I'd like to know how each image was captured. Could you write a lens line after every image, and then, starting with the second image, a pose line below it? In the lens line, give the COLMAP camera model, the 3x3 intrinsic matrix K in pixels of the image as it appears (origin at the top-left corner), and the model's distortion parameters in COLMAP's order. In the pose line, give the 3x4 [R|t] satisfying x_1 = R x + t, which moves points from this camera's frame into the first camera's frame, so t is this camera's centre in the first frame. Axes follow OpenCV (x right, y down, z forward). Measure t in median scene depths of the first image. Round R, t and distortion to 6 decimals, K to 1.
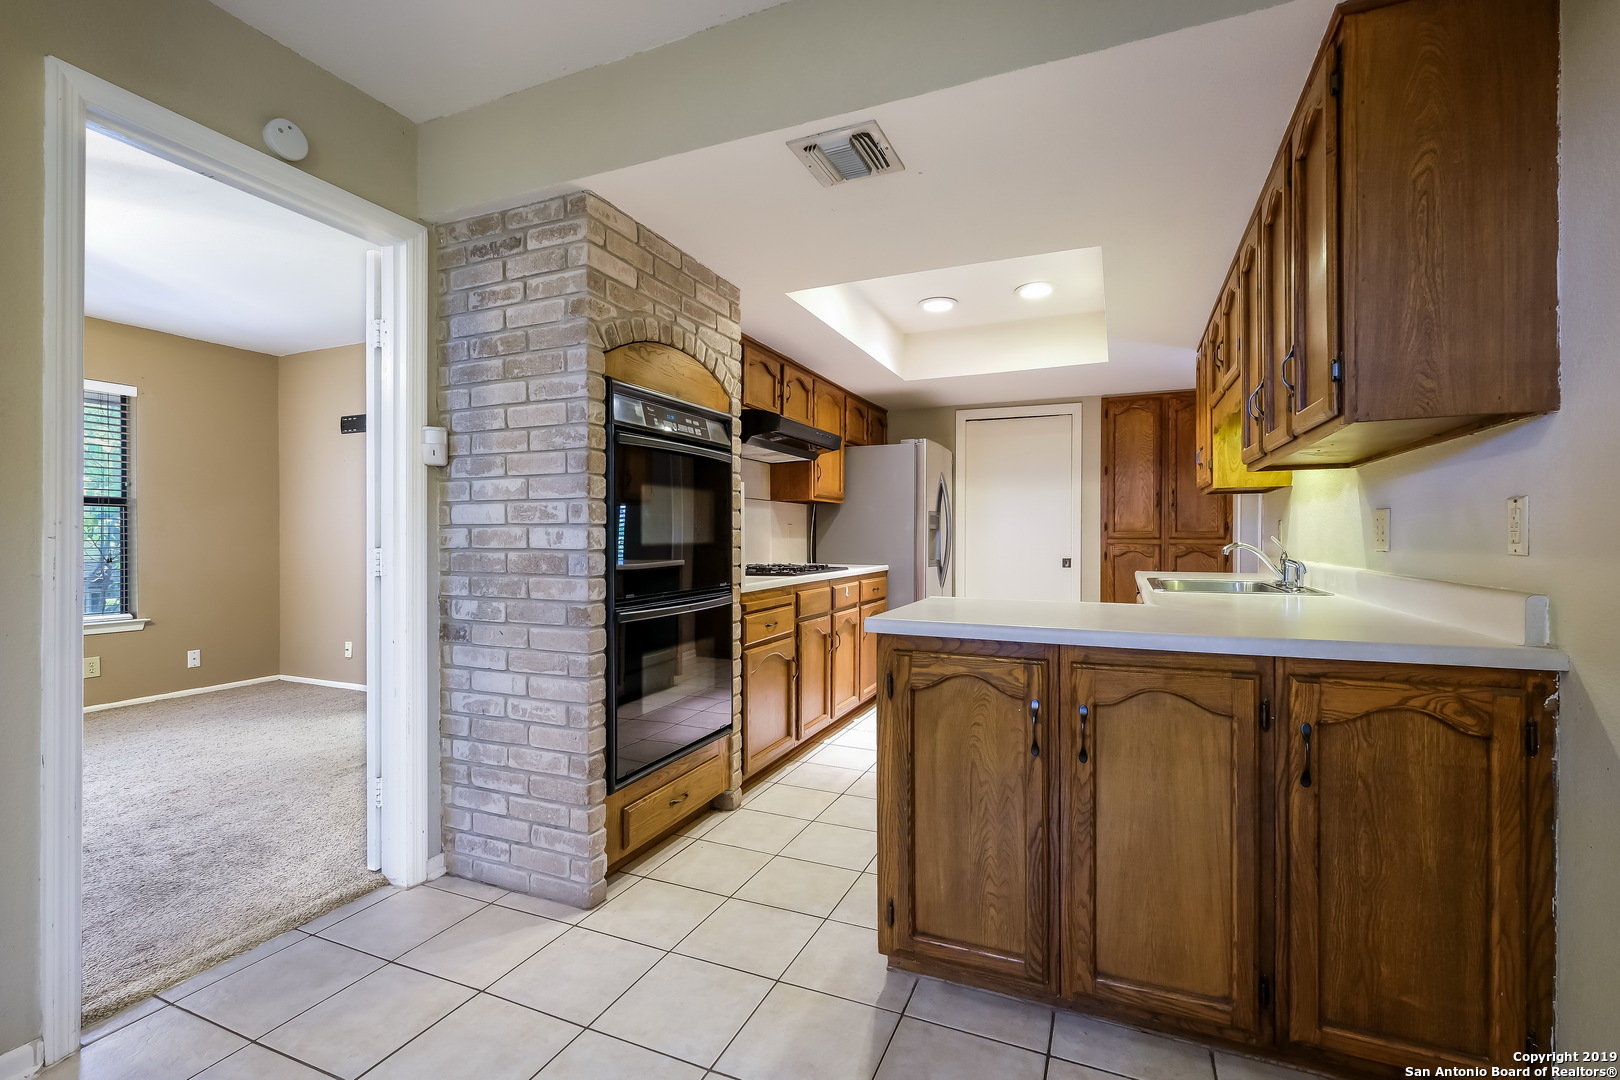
lens RADIAL K [[707.7, 0, 820.7], [0, 707.7, 536.4], [0, 0, 1]] dist [-0.001965, 0.002106]
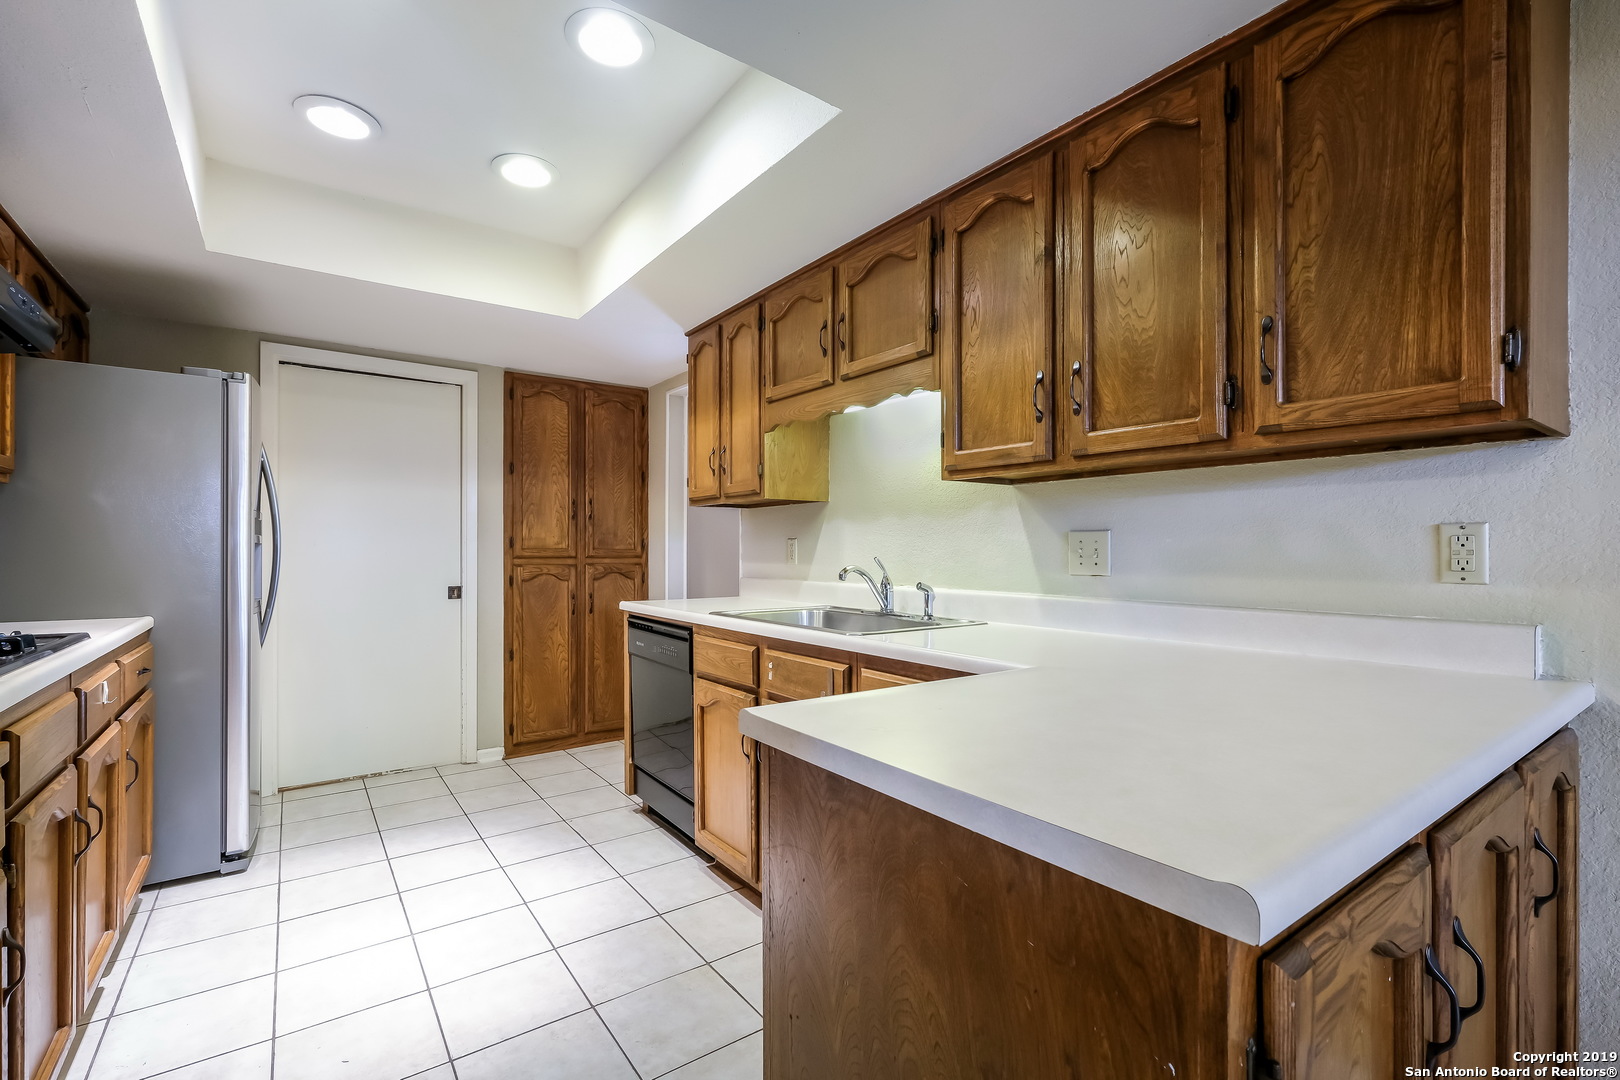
lens RADIAL K [[707.7, 0, 802.0], [0, 707.7, 550.5], [0, 0, 1]] dist [-0.001965, 0.002106]
pose [[0.514750, -0.000305, 0.857340, -0.087330], [0.000036, 1.000000, 0.000334, -0.005265], [-0.857340, -0.000141, 0.514750, 0.348943]]
